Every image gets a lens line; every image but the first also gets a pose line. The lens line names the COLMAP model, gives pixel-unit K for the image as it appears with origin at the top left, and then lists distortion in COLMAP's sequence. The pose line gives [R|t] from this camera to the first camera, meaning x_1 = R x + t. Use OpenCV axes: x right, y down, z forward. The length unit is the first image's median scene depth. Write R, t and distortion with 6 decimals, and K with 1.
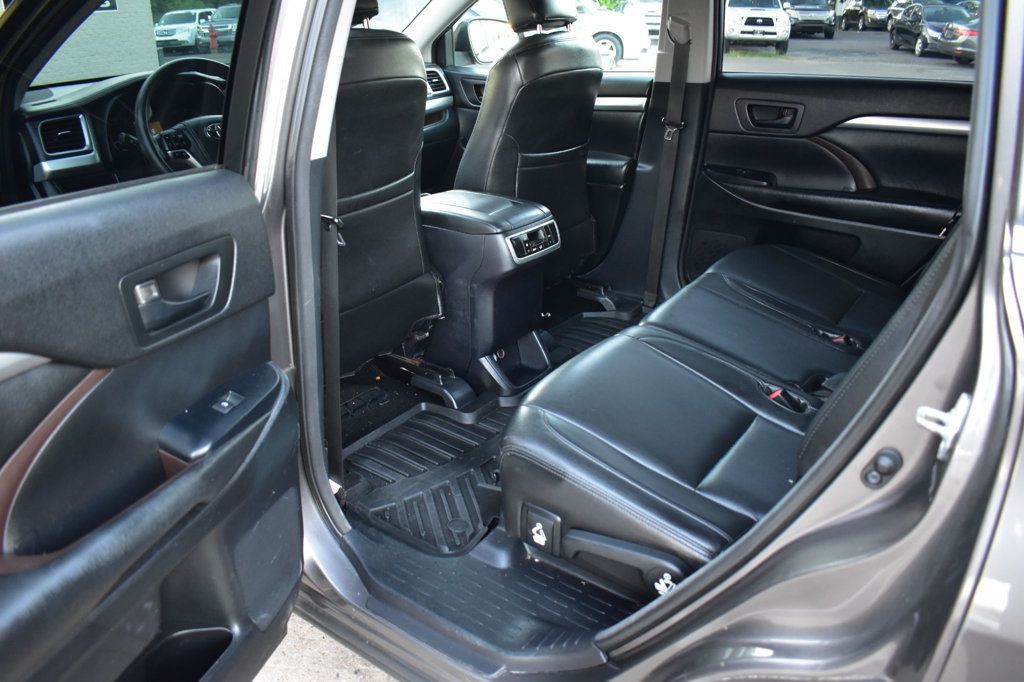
lens RADIAL K [[800.6, 0, 512.0], [0, 800.6, 341.0], [0, 0, 1]] dist [-0.106354, 0.003769]
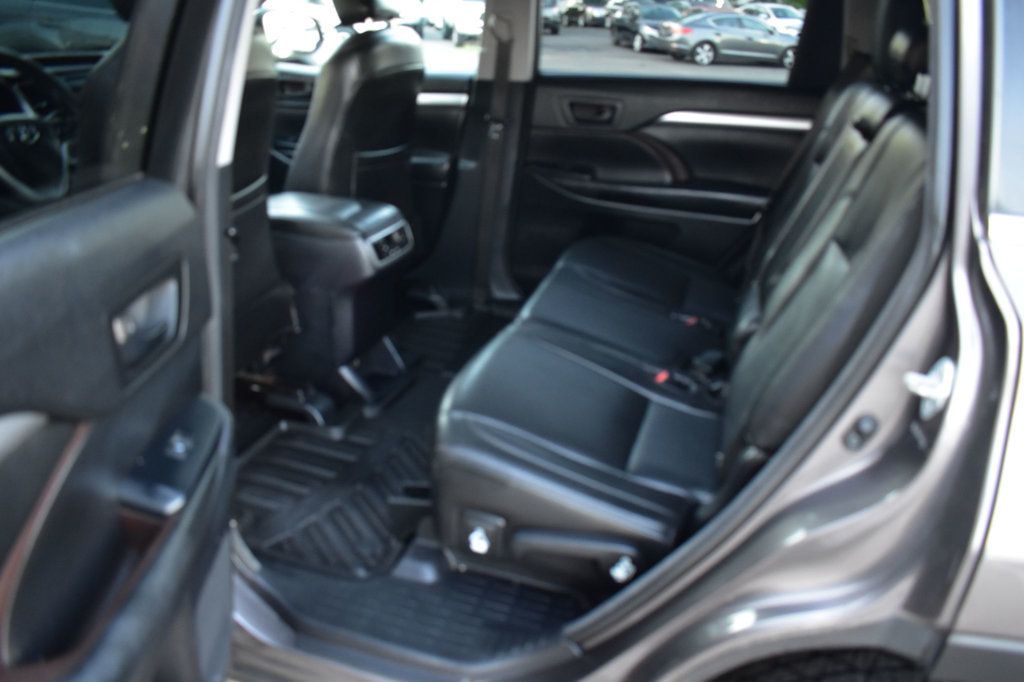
lens RADIAL K [[807.0, 0, 512.0], [0, 807.0, 341.0], [0, 0, 1]] dist [-0.108225, 0.002254]
pose [[0.944207, -0.081910, 0.319005, -0.141741], [0.080505, 0.996599, 0.017610, -0.011317], [-0.319362, 0.009054, 0.947589, 0.027902]]
